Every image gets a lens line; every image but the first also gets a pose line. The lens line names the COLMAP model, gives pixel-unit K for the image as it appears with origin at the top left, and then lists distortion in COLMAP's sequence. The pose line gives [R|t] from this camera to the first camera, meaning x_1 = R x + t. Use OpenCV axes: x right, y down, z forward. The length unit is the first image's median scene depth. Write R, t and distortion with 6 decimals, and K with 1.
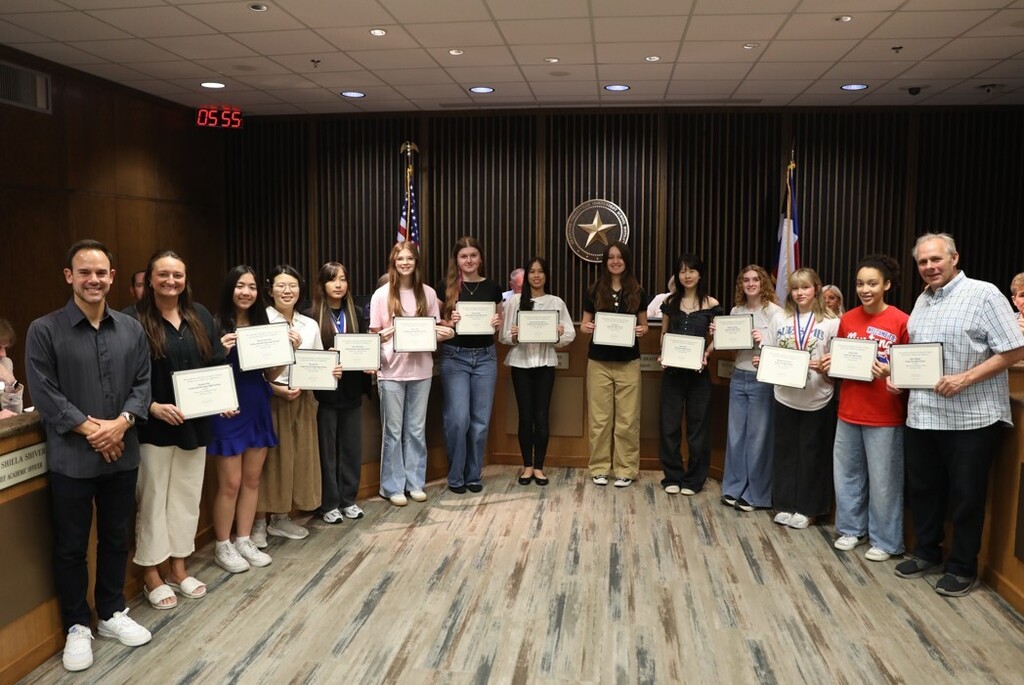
lens RADIAL K [[851.6, 0, 513.8], [0, 851.6, 326.4], [0, 0, 1]] dist [-0.103802, 0.085339]
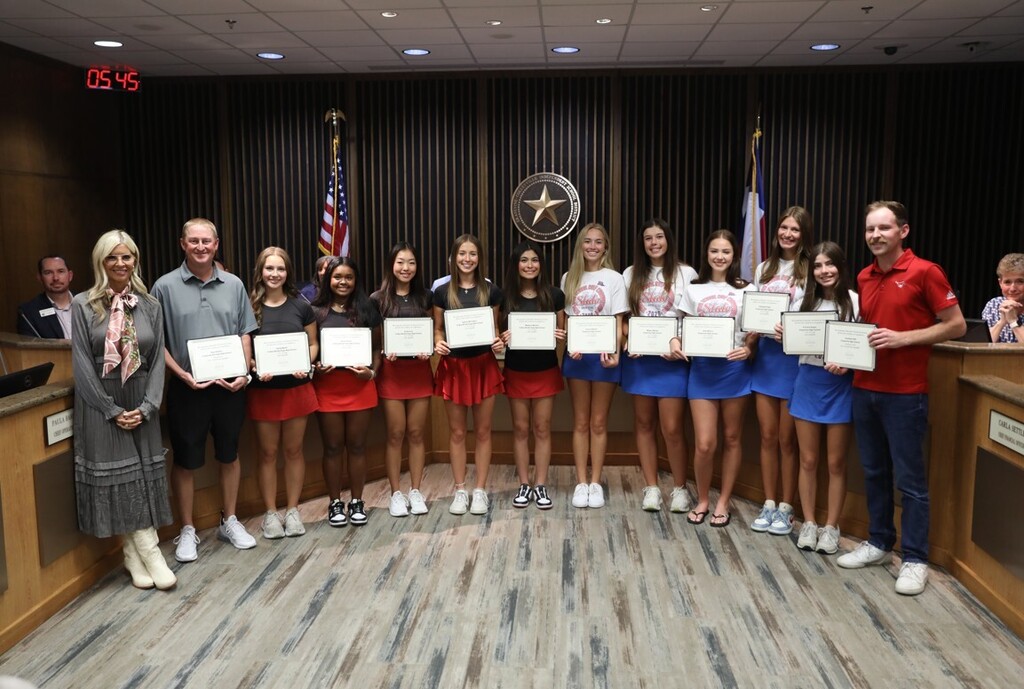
lens RADIAL K [[1006.3, 0, 509.6], [0, 1006.3, 344.8], [0, 0, 1]] dist [-0.011717, 0.014323]
pose [[0.998073, -0.015964, 0.059970, -0.012031], [0.013983, 0.999347, 0.033317, -0.003558], [-0.060463, -0.032414, 0.997644, -0.137195]]
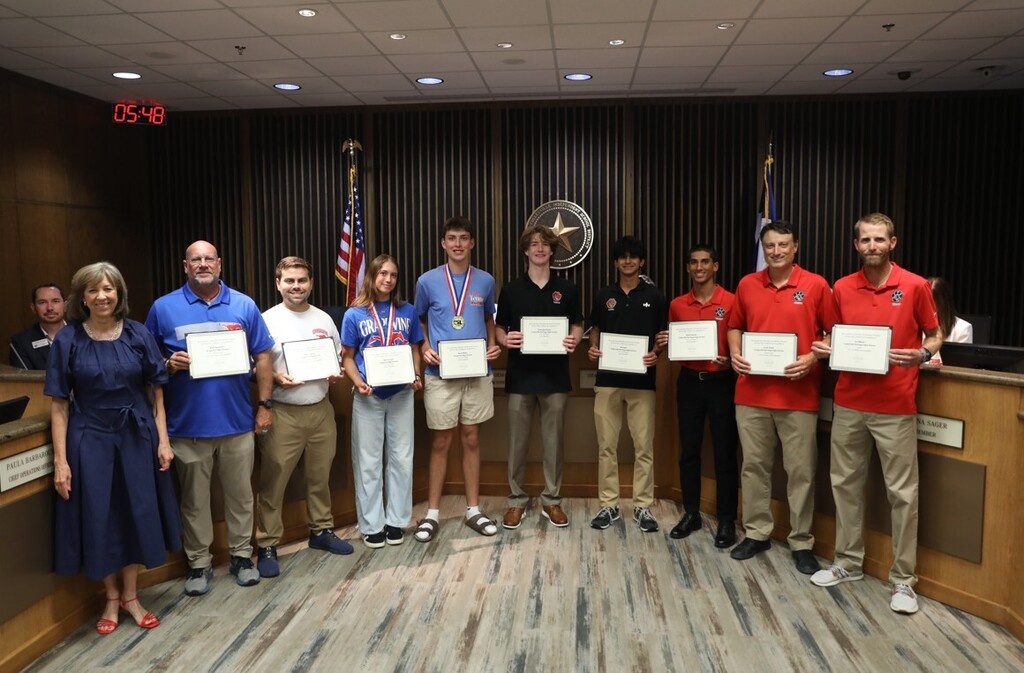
lens RADIAL K [[881.2, 0, 505.5], [0, 881.2, 334.2], [0, 0, 1]] dist [-0.066995, 0.106665]
pose [[0.999367, -0.015839, 0.031849, 0.015051], [0.015822, 0.999875, 0.000800, -0.011190], [-0.031857, -0.000295, 0.999492, 0.089579]]
